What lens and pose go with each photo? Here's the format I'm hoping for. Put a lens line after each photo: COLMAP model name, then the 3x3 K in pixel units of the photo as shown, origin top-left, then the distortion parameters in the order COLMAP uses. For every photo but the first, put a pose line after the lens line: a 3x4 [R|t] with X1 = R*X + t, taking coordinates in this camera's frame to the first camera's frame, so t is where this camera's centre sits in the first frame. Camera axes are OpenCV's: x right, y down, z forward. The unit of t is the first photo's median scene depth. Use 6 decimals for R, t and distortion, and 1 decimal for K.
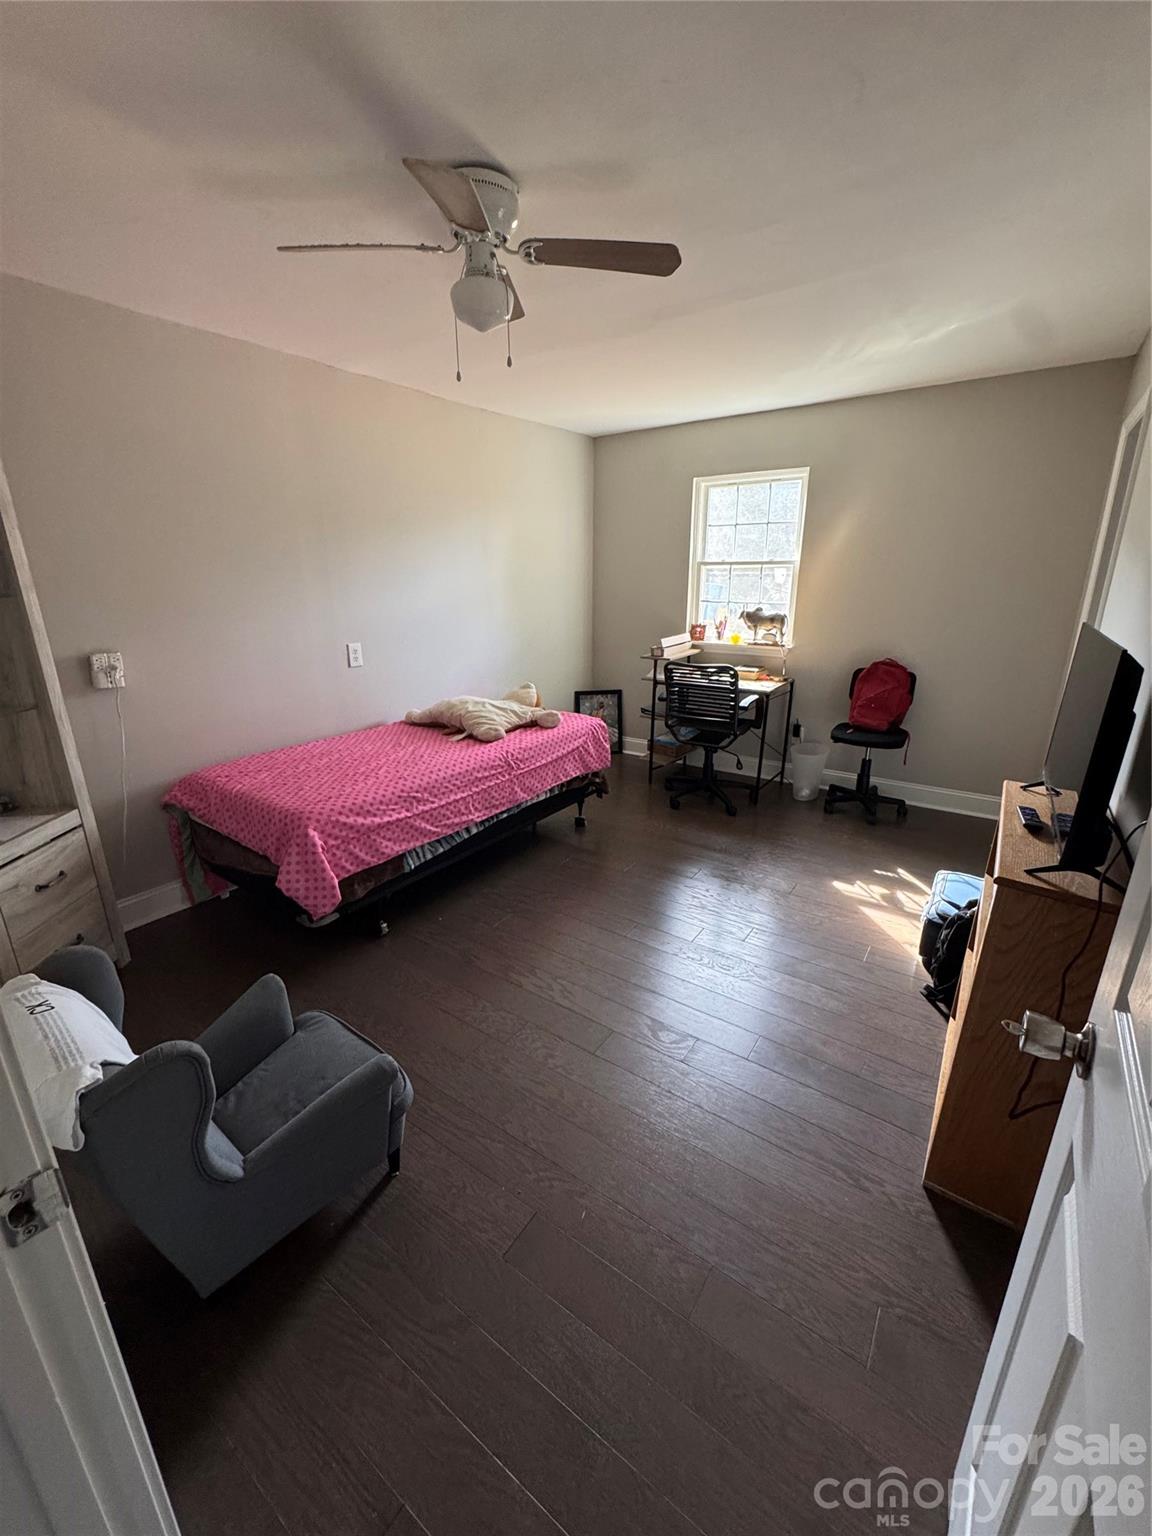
lens RADIAL K [[617.4, 0, 579.4], [0, 617.4, 772.1], [0, 0, 1]] dist [0.000648, 0.000327]
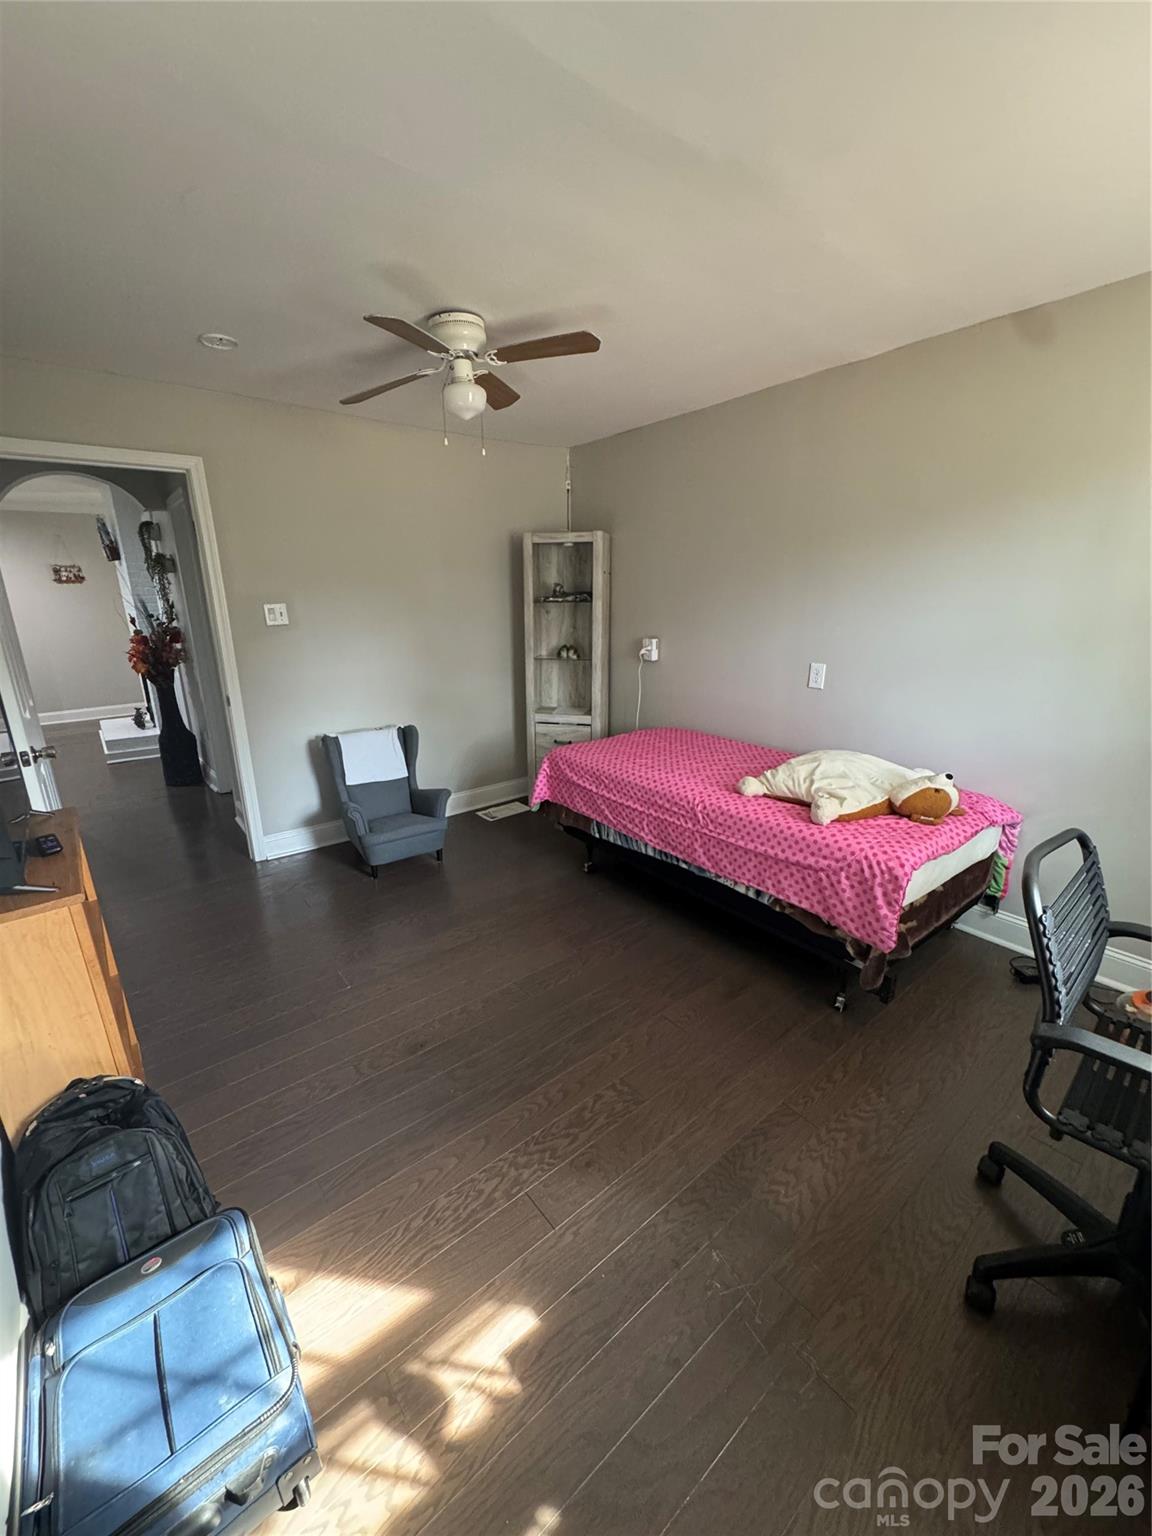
lens RADIAL K [[617.4, 0, 580.0], [0, 617.4, 768.1], [0, 0, 1]] dist [0.000648, 0.000327]
pose [[-0.266063, 0.277353, -0.923193, 0.727302], [-0.285940, 0.891901, 0.350359, -0.336207], [0.920570, 0.357196, -0.157995, 1.006854]]
